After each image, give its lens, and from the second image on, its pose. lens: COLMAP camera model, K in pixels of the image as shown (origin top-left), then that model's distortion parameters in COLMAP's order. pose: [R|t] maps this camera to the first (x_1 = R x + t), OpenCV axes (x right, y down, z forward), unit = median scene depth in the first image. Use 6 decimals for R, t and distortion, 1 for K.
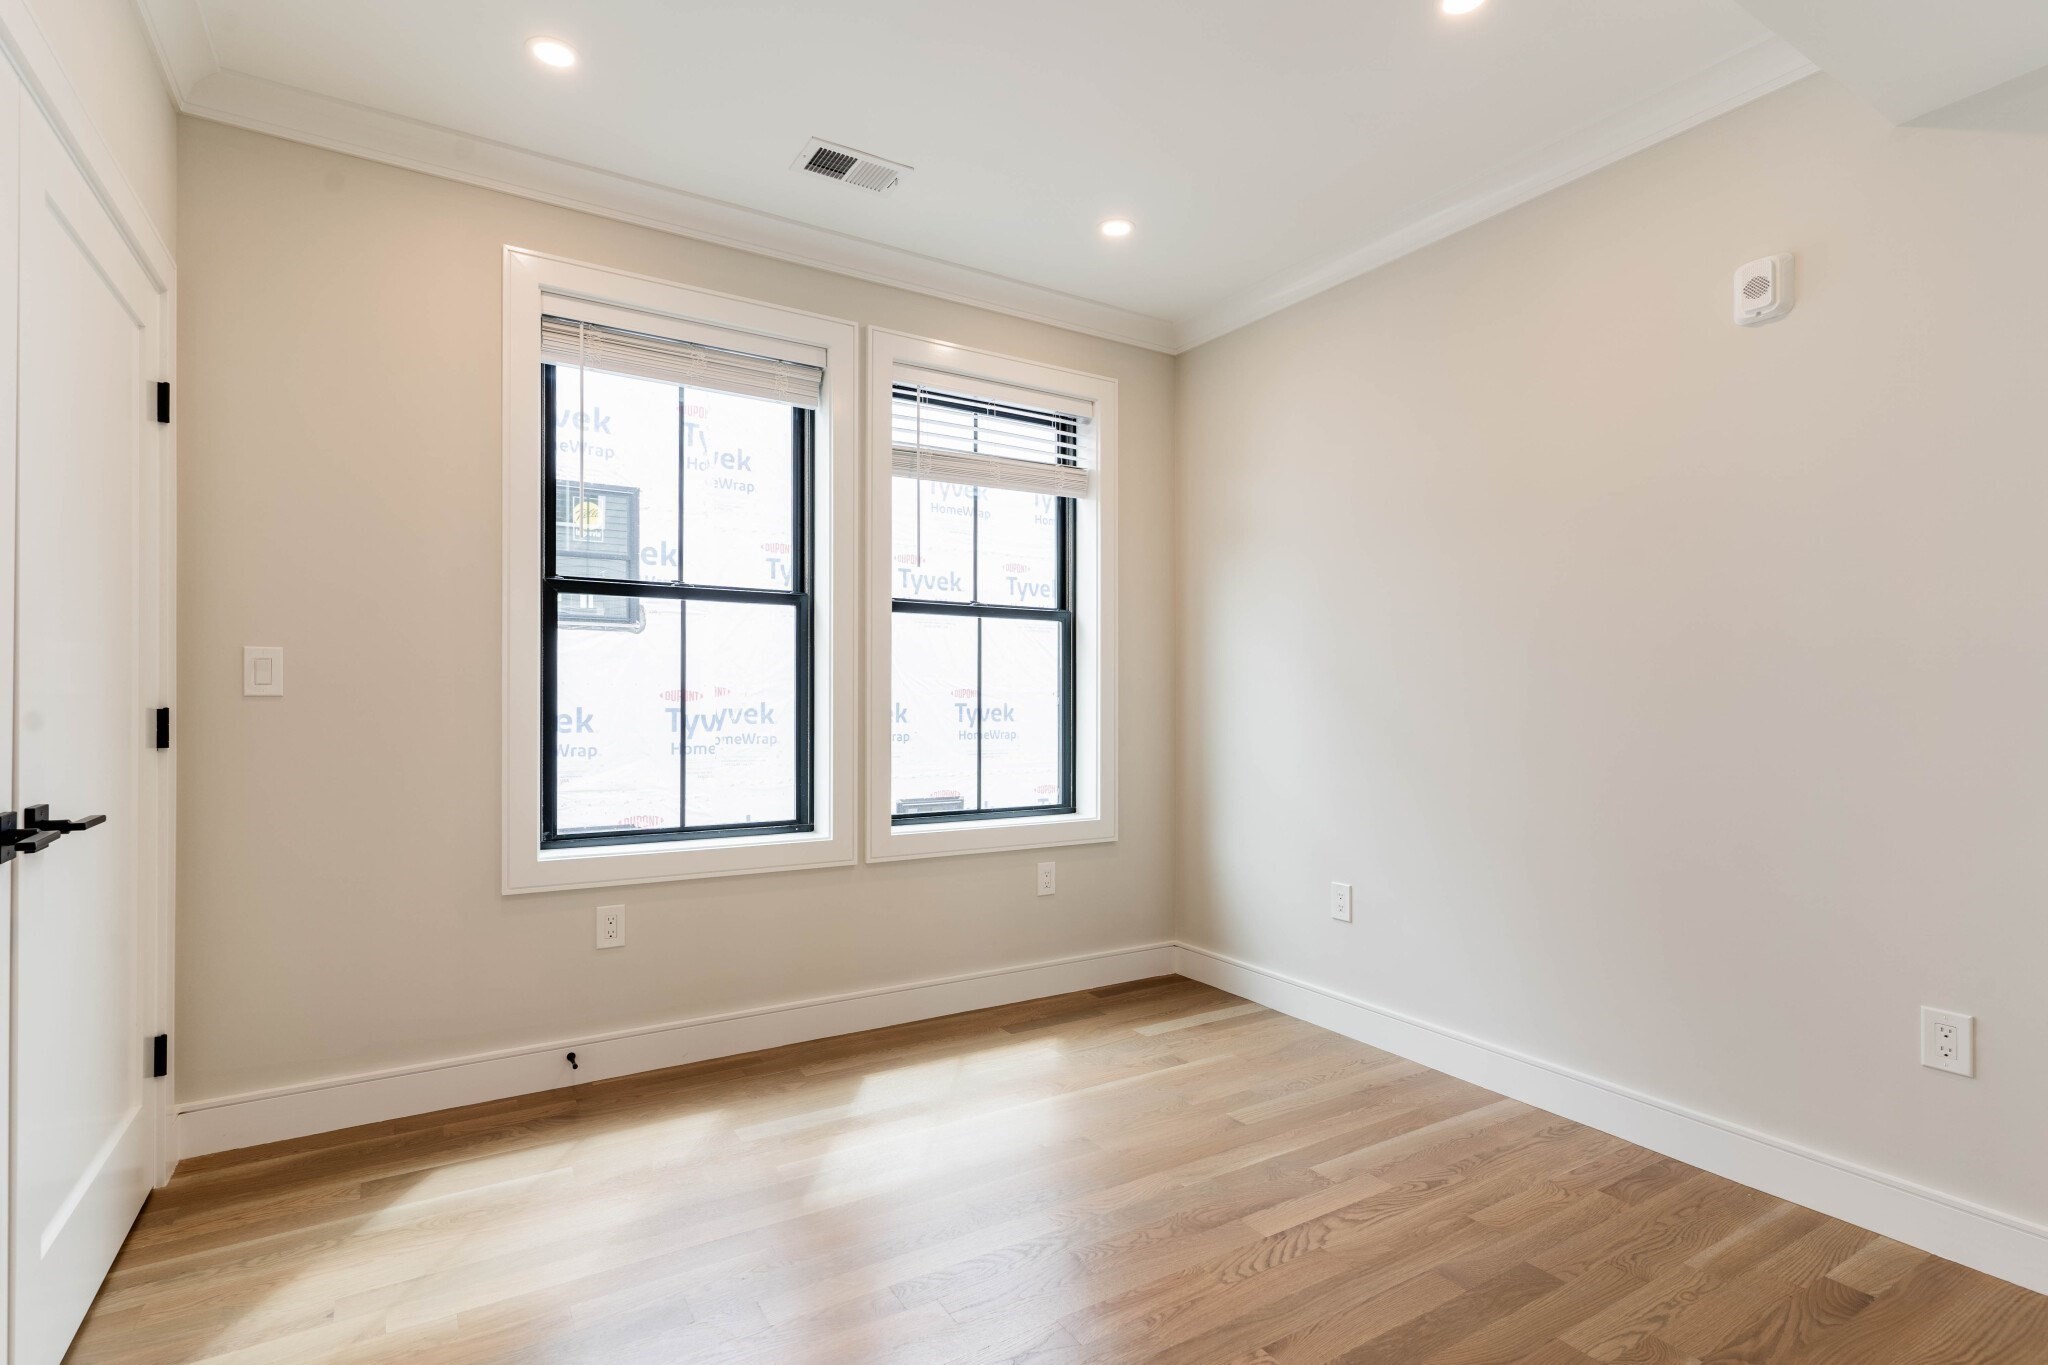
lens RADIAL K [[977.9, 0, 1023.4], [0, 977.9, 706.0], [0, 0, 1]] dist [-0.035635, 0.000482]
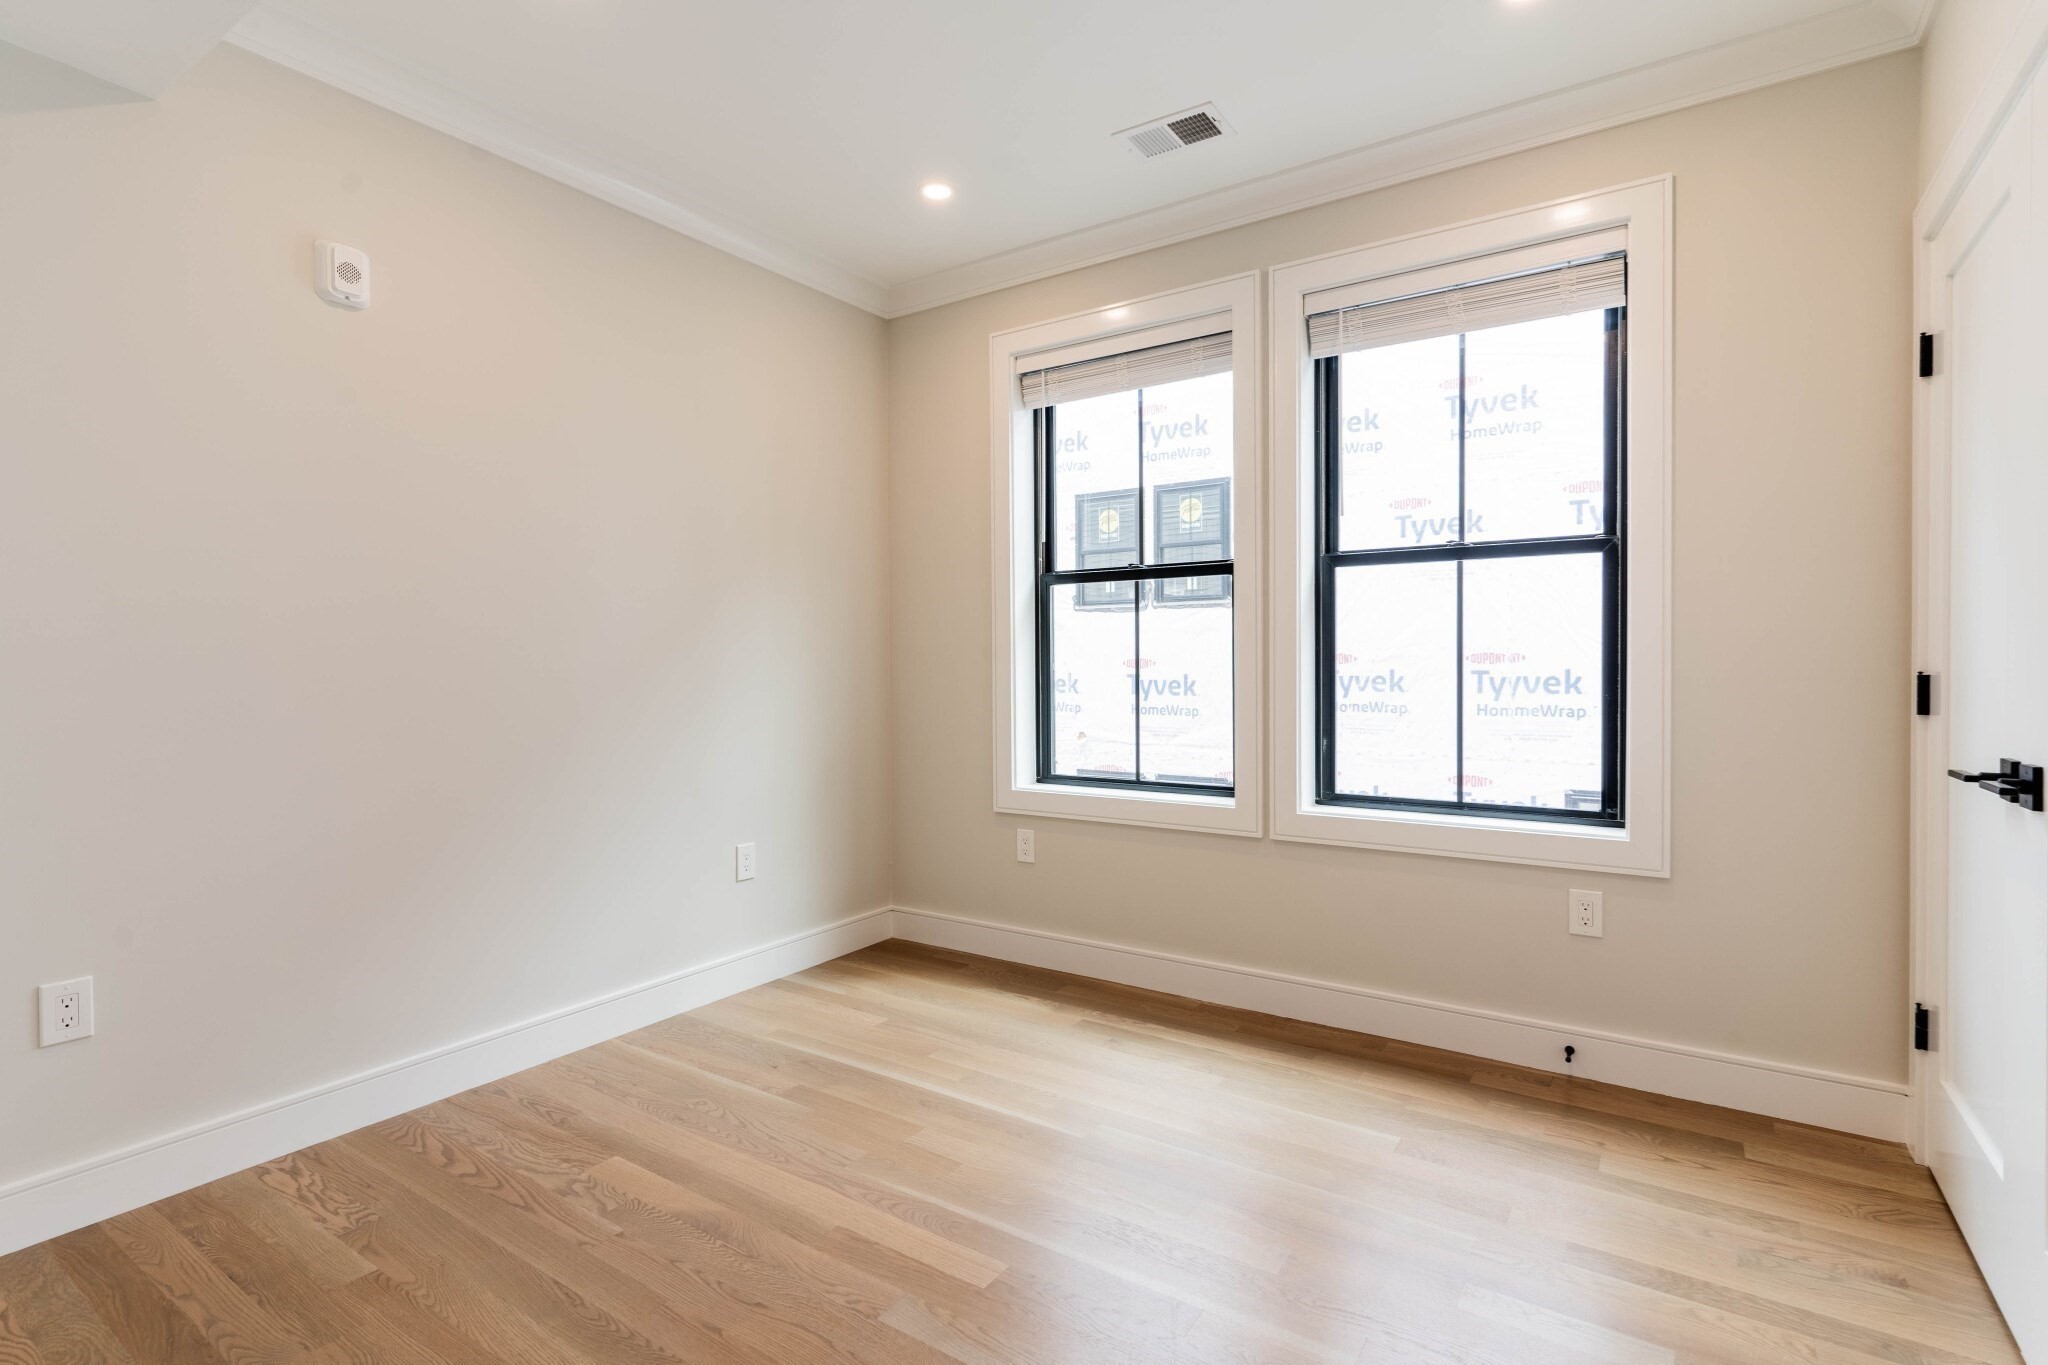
lens RADIAL K [[974.7, 0, 1024.0], [0, 974.7, 682.5], [0, 0, 1]] dist [-0.001023, -0.000106]
pose [[0.401467, 0.007148, -0.915845, 0.513384], [-0.000898, 0.999972, 0.007411, 0.002783], [0.915873, -0.002153, 0.401463, 0.336743]]
